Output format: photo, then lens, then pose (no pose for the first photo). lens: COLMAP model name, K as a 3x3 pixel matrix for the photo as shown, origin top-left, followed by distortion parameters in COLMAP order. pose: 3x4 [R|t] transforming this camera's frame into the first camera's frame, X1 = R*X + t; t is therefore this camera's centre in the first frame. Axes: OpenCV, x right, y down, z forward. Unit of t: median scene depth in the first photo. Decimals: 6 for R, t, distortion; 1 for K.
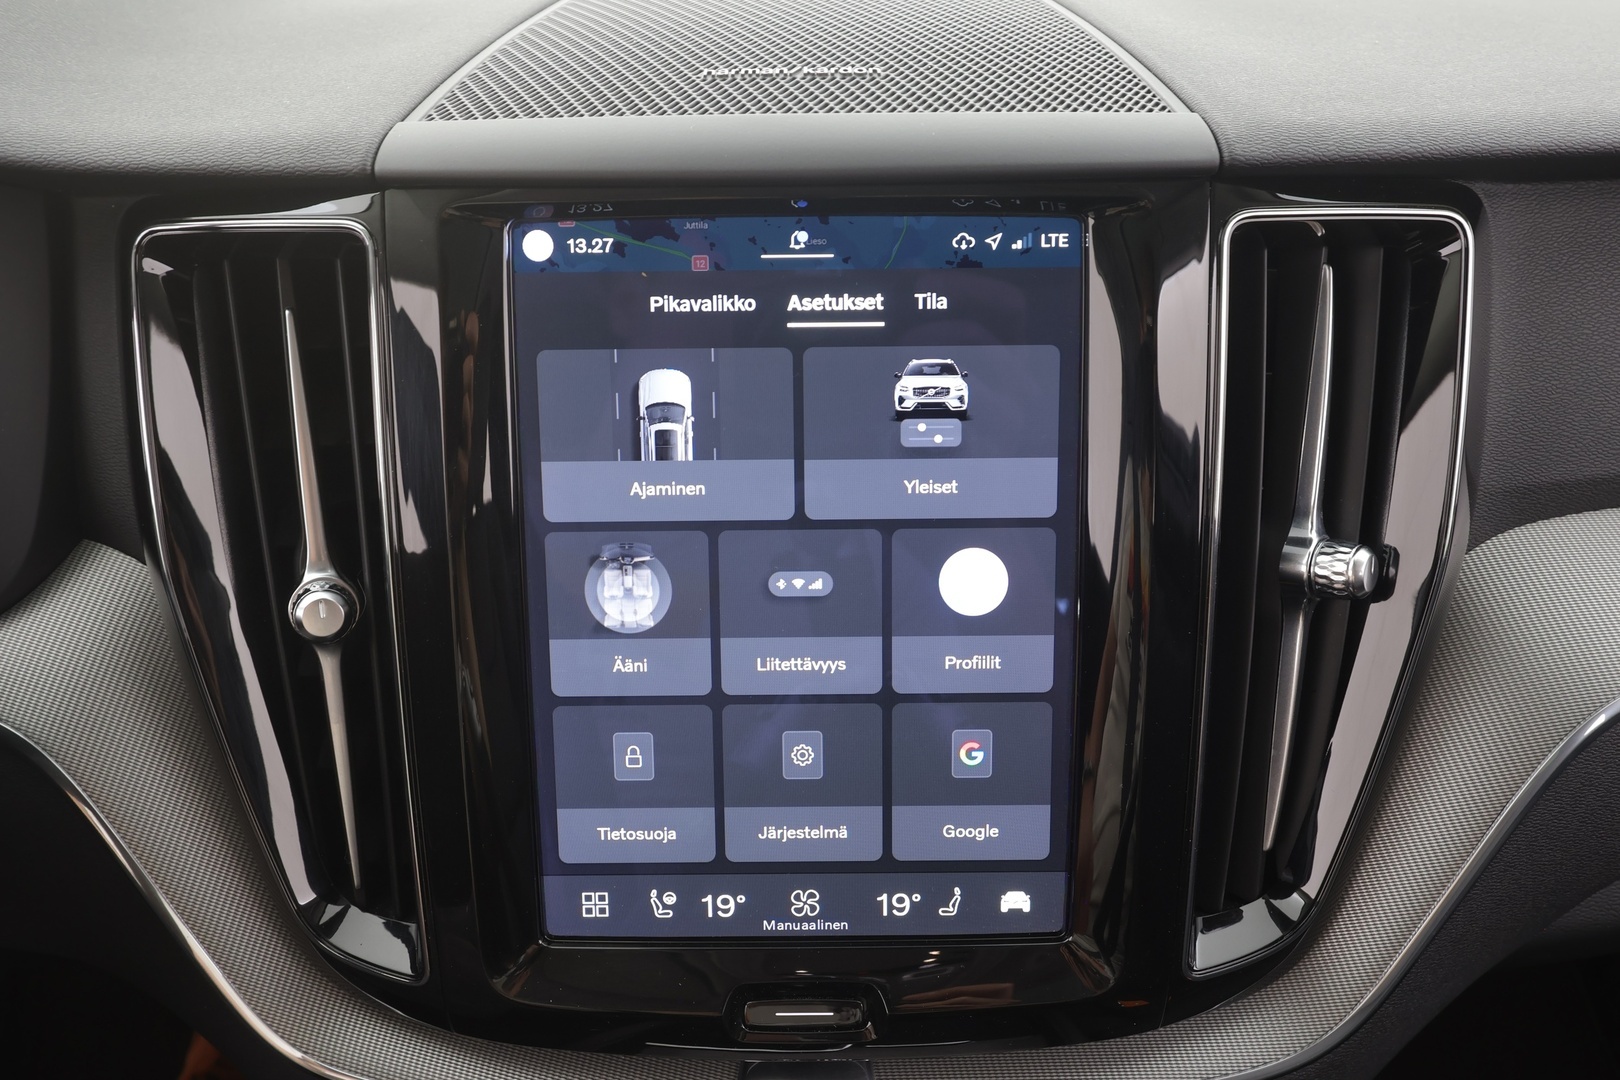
lens RADIAL K [[1214.9, 0, 809.5], [0, 1214.9, 544.2], [0, 0, 1]] dist [-0.006267, -0.001278]
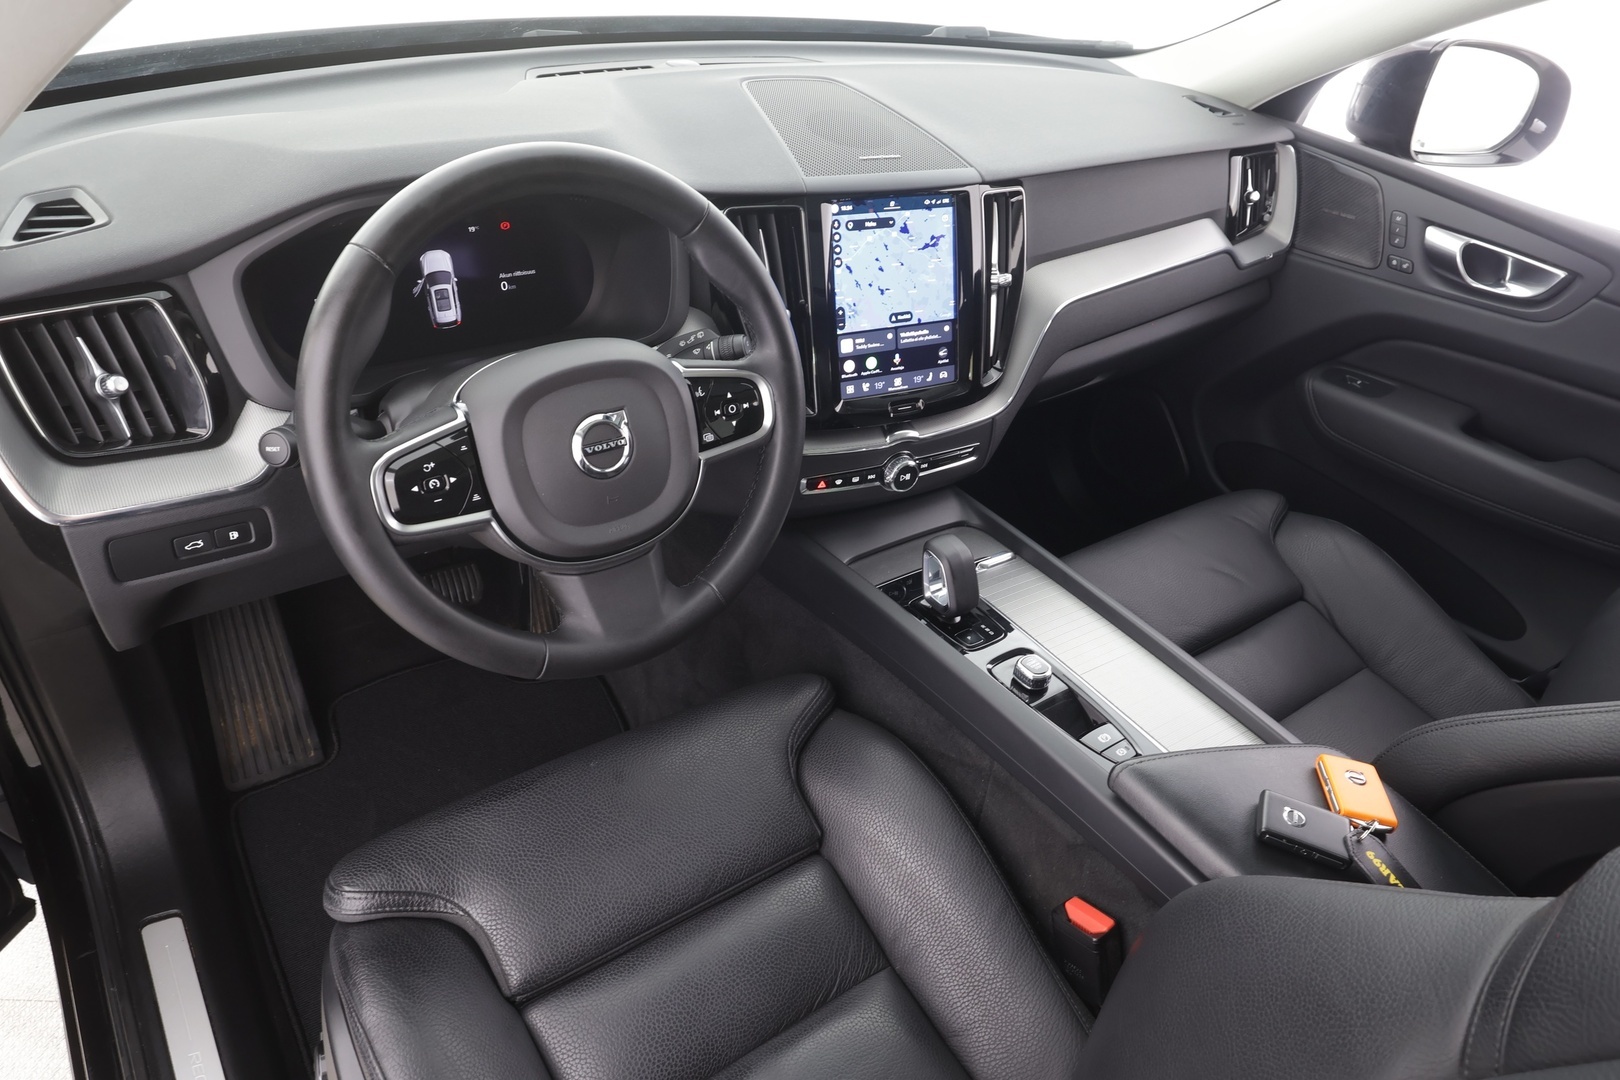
lens RADIAL K [[1050.8, 0, 807.4], [0, 1050.8, 541.6], [0, 0, 1]] dist [-0.002041, 0.002818]
pose [[0.876449, -0.191659, 0.441707, -1.889671], [0.123433, 0.976143, 0.178633, 0.168875], [-0.465405, -0.102041, 0.879196, -1.902186]]
